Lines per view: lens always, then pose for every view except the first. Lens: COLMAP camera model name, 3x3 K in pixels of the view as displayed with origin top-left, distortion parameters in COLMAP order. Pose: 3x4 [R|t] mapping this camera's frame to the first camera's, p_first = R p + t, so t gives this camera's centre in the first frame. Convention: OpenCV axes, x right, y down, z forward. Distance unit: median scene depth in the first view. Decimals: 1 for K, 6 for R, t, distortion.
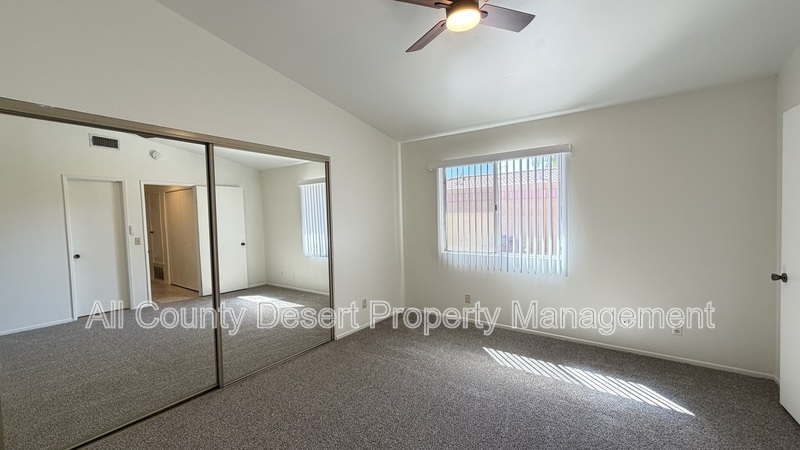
lens RADIAL K [[320.2, 0, 405.3], [0, 320.2, 228.2], [0, 0, 1]] dist [0.001586, 0.000369]
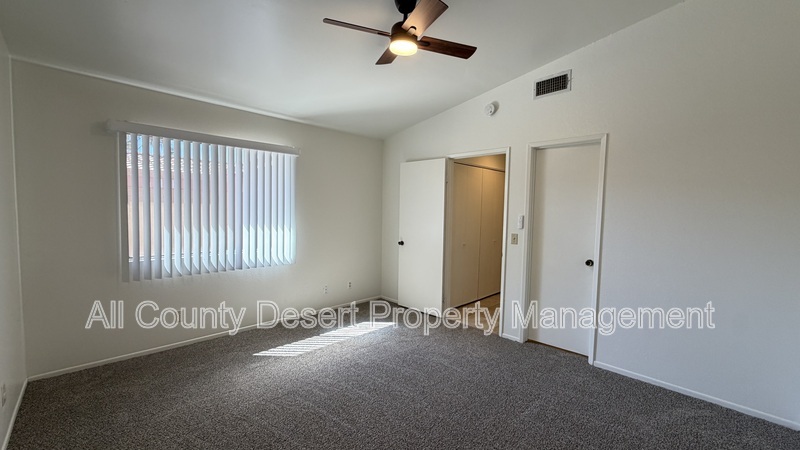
lens RADIAL K [[320.2, 0, 401.8], [0, 320.2, 223.6], [0, 0, 1]] dist [0.001586, 0.000369]
pose [[0.178256, -0.022757, 0.983721, -0.584755], [0.023732, 0.999541, 0.018822, -0.004248], [-0.983698, 0.019991, 0.178715, 0.442030]]
